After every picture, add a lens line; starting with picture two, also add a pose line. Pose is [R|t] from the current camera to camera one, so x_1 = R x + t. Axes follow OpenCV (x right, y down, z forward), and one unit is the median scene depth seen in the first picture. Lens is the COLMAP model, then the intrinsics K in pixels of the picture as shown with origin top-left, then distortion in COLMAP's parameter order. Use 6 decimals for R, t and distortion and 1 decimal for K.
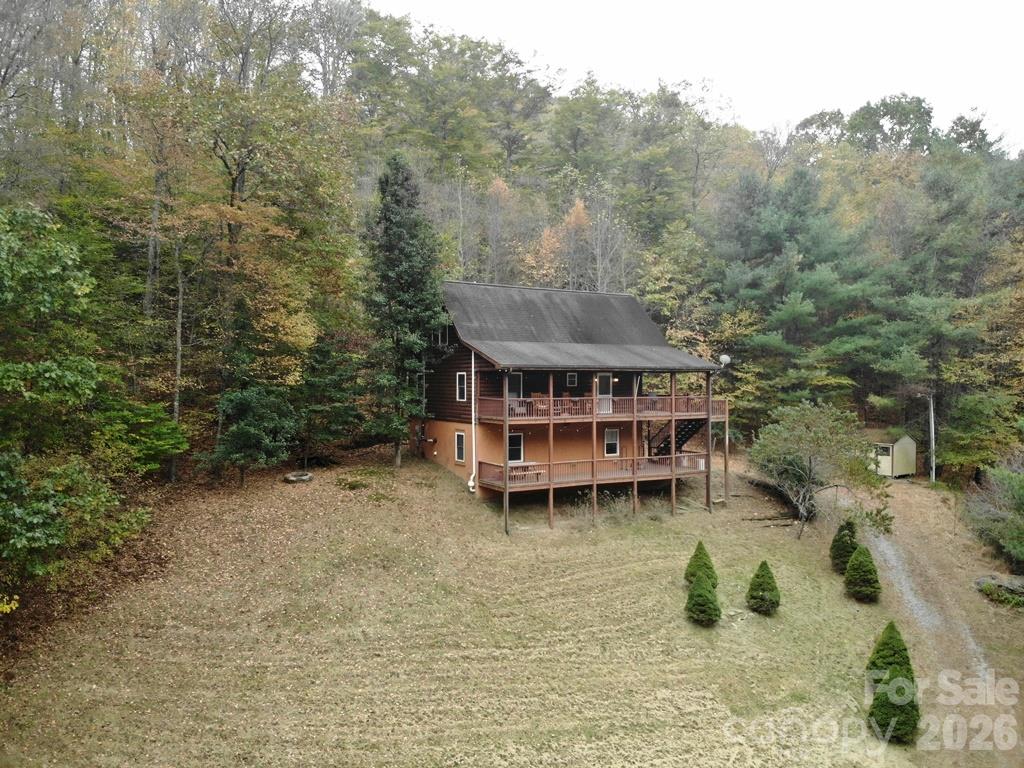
lens RADIAL K [[711.1, 0, 512.0], [0, 711.1, 384.0], [0, 0, 1]] dist [-0.000030, -0.001181]
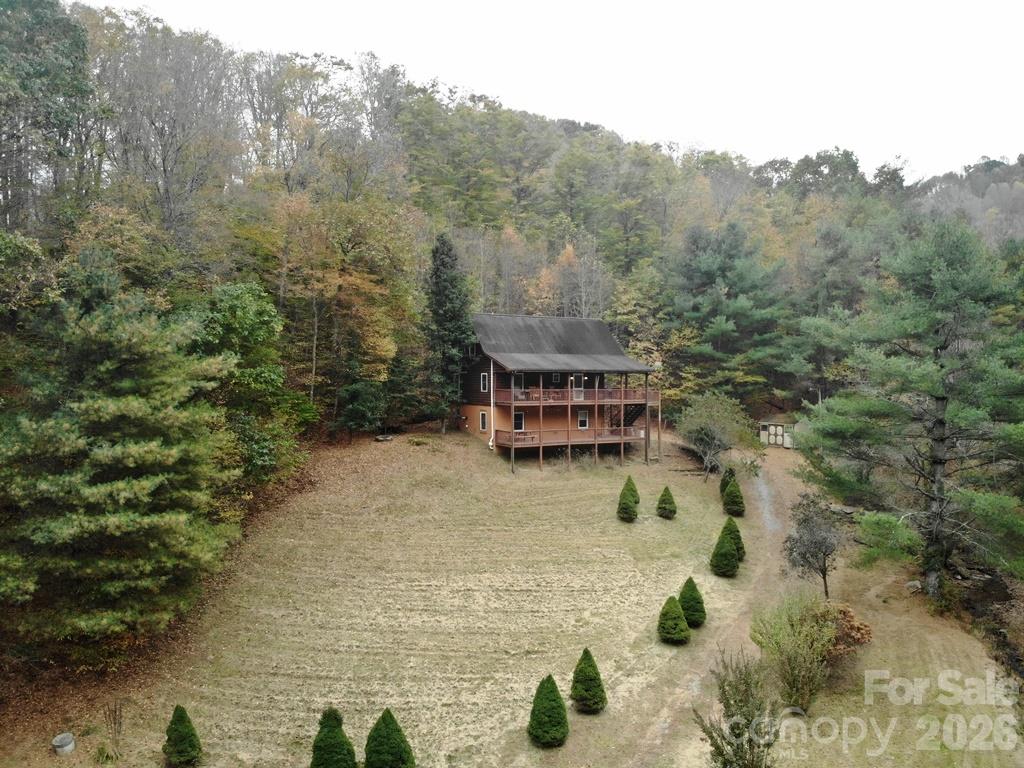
lens RADIAL K [[711.1, 0, 512.0], [0, 711.1, 384.0], [0, 0, 1]] dist [-0.000030, -0.001181]
pose [[0.999819, 0.000855, -0.019000, 0.018275], [-0.000812, 0.999997, 0.002267, 0.003478], [0.019001, -0.002251, 0.999817, -0.534330]]
